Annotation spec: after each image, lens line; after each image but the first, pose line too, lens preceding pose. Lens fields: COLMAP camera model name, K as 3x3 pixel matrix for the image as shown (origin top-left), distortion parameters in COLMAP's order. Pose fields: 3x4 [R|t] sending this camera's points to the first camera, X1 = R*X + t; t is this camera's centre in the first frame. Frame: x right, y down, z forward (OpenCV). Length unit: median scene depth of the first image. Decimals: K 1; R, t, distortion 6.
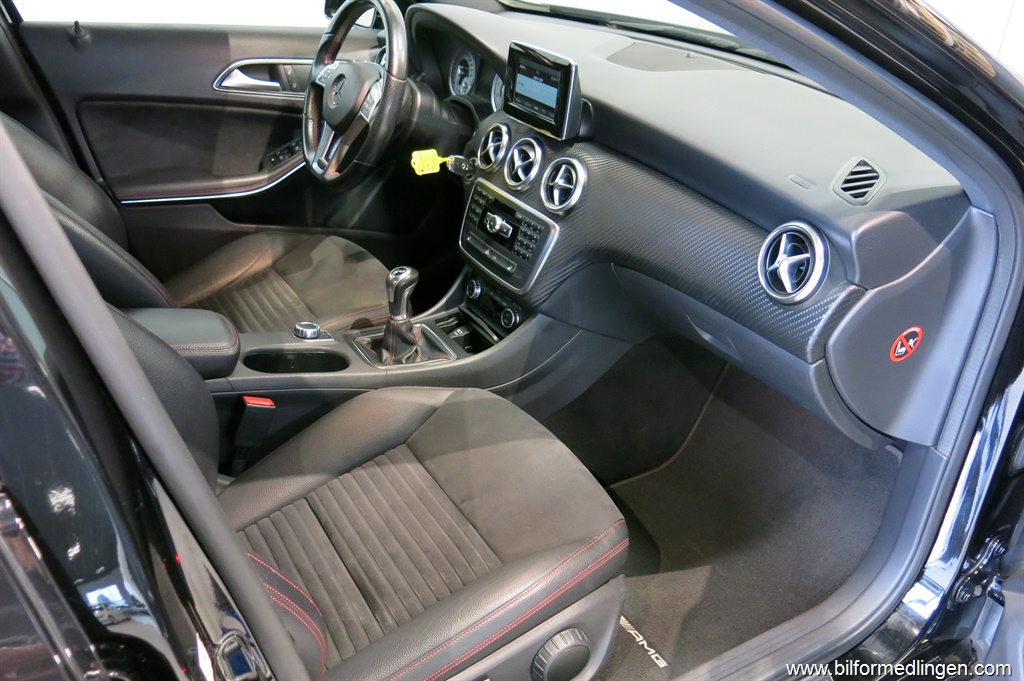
lens RADIAL K [[844.4, 0, 512.0], [0, 844.4, 340.5], [0, 0, 1]] dist [-0.006444, -0.002363]
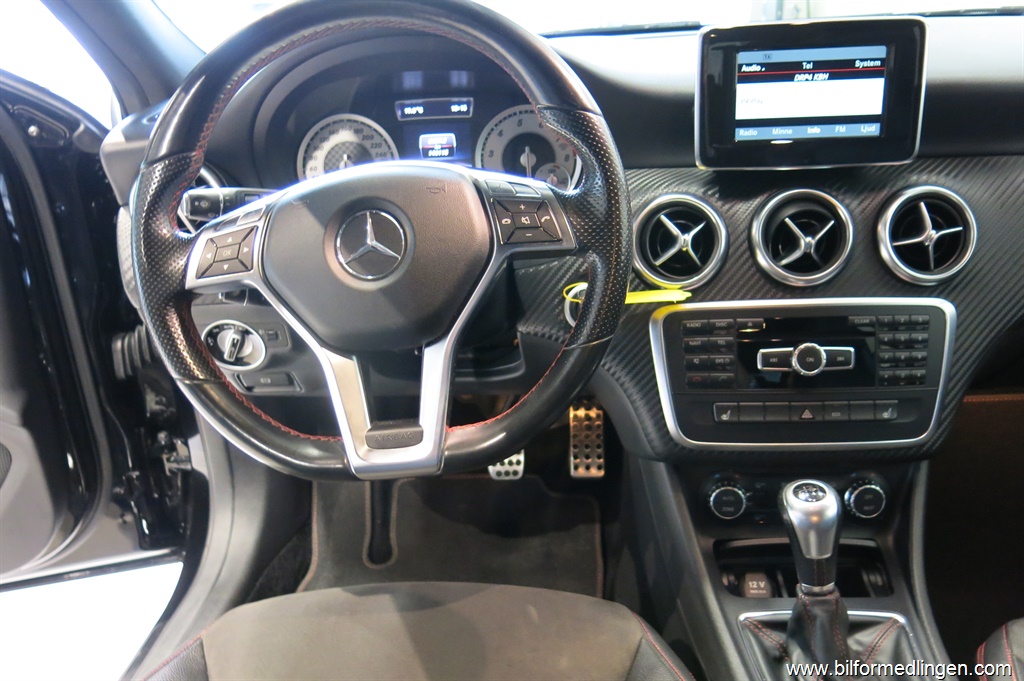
lens RADIAL K [[844.4, 0, 512.0], [0, 844.4, 340.5], [0, 0, 1]] dist [-0.006444, -0.002363]
pose [[0.563297, -0.403774, 0.720876, -0.520345], [0.464135, 0.876434, 0.128226, -0.313676], [-0.683575, 0.262355, 0.681099, 0.792299]]
